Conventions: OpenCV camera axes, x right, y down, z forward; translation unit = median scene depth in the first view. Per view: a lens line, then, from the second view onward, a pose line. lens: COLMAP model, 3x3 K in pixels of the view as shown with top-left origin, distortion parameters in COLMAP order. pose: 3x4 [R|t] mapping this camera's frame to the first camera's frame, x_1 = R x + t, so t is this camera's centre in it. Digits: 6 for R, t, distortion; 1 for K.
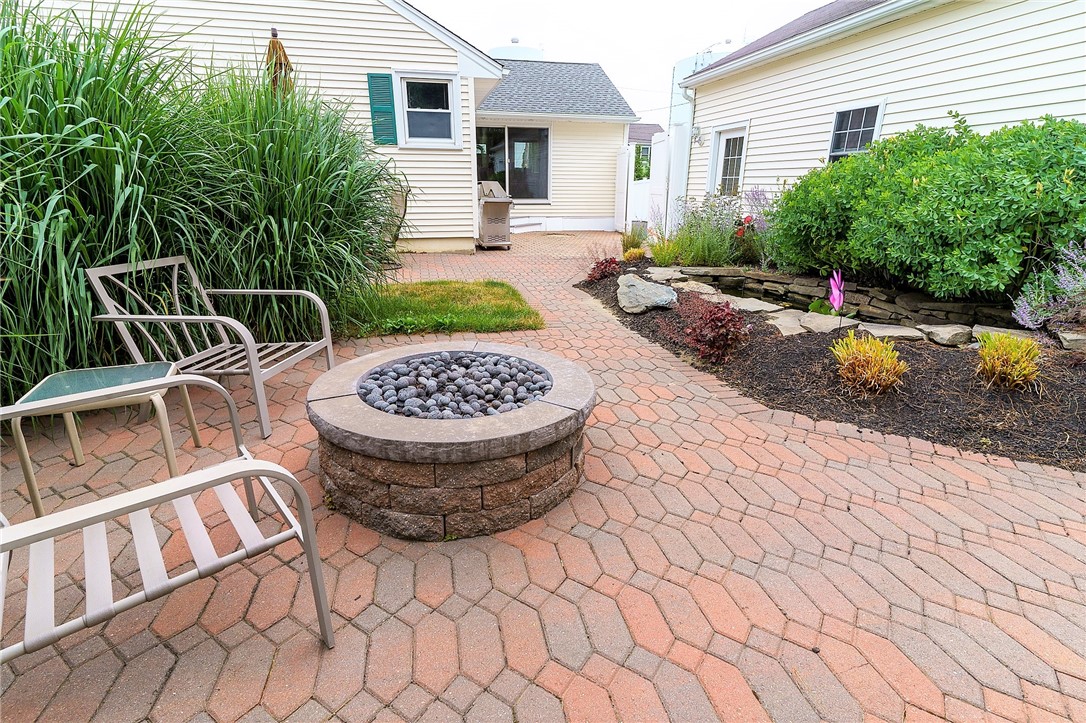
lens RADIAL K [[519.0, 0, 545.4], [0, 519.0, 360.9], [0, 0, 1]] dist [0.000648, -0.000289]
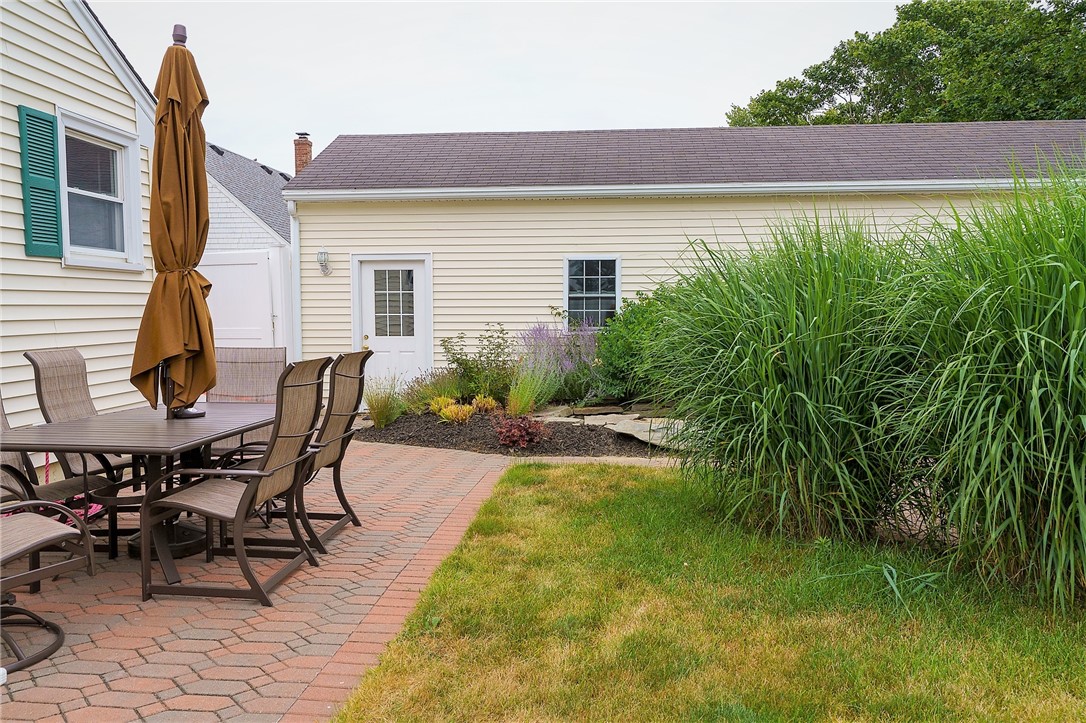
lens RADIAL K [[789.7, 0, 541.1], [0, 789.7, 361.1], [0, 0, 1]] dist [-0.005482, -0.002160]
pose [[0.321421, -0.071123, 0.944262, -0.811460], [0.312641, 0.949229, -0.034924, -0.180120], [-0.893837, 0.306440, 0.327338, 0.435746]]
